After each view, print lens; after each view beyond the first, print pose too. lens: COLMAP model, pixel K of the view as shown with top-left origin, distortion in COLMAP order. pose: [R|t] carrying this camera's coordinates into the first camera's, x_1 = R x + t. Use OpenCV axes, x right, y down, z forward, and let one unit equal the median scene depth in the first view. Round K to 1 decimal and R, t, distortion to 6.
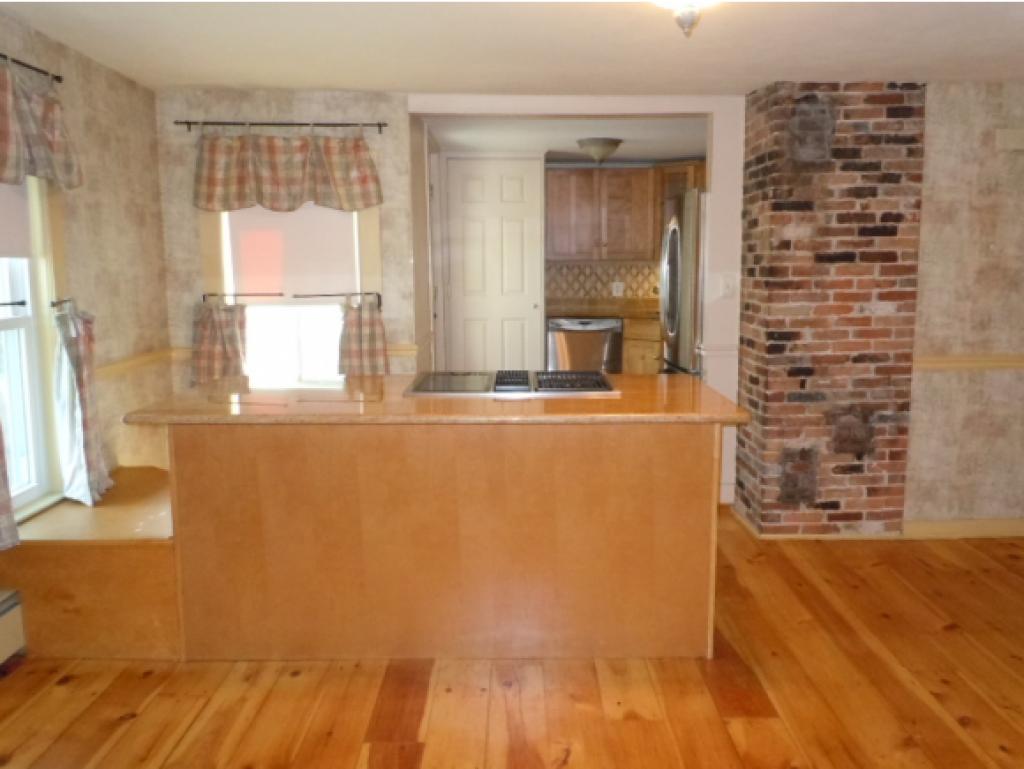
lens RADIAL K [[870.4, 0, 530.3], [0, 870.4, 381.5], [0, 0, 1]] dist [0.038781, -0.058496]
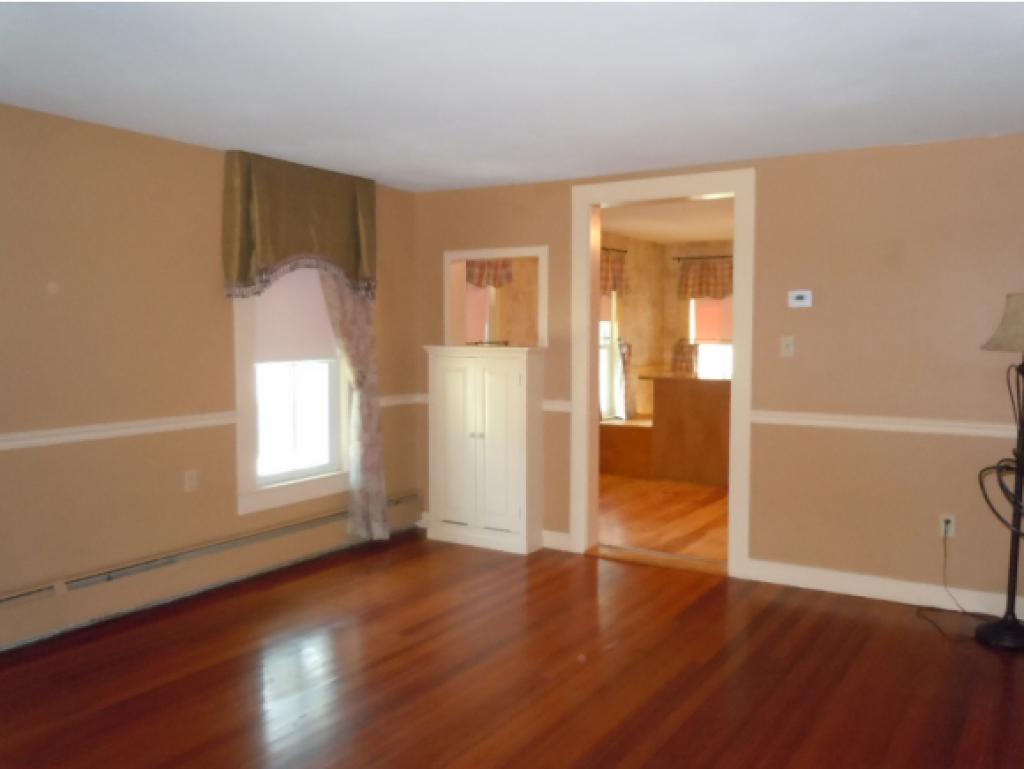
lens RADIAL K [[870.4, 0, 515.0], [0, 870.4, 381.7], [0, 0, 1]] dist [0.038781, -0.058496]
pose [[0.827628, 0.038233, -0.559973, 0.476302], [-0.077304, 0.995934, -0.046255, 0.130302], [0.555928, 0.081569, 0.827219, -0.943284]]
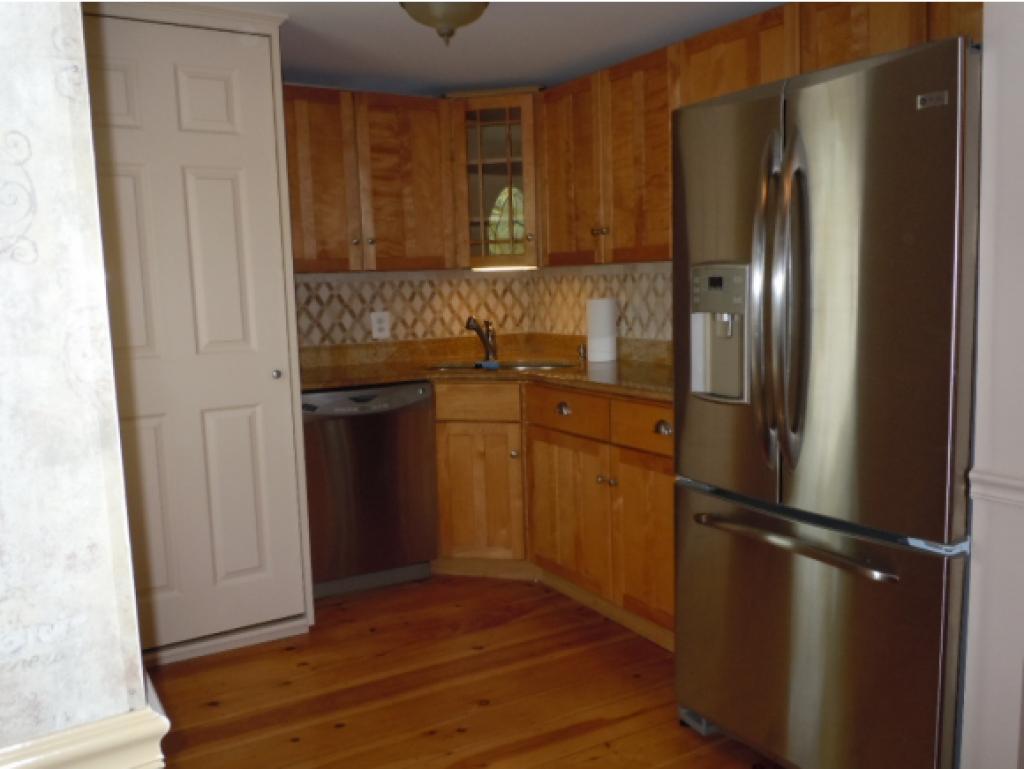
lens RADIAL K [[870.4, 0, 519.4], [0, 870.4, 385.9], [0, 0, 1]] dist [0.038781, -0.058496]
pose [[0.869029, -0.084853, 0.487431, -0.170576], [0.095304, 0.995442, 0.003374, -0.114405], [-0.485496, 0.043522, 0.873155, 0.897705]]
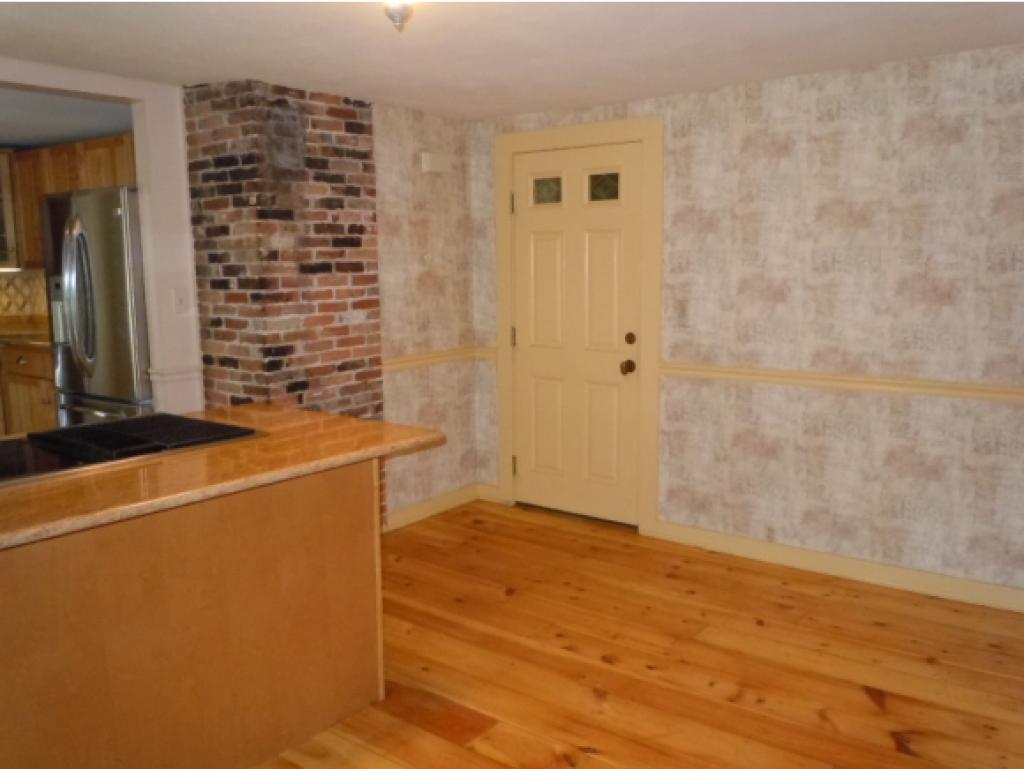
lens RADIAL K [[870.4, 0, 512.5], [0, 870.4, 387.3], [0, 0, 1]] dist [0.038781, -0.058496]
pose [[0.631622, -0.117135, 0.766377, -0.283020], [0.115071, 0.991735, 0.056741, -0.037911], [-0.766690, 0.052349, 0.639880, 0.201630]]
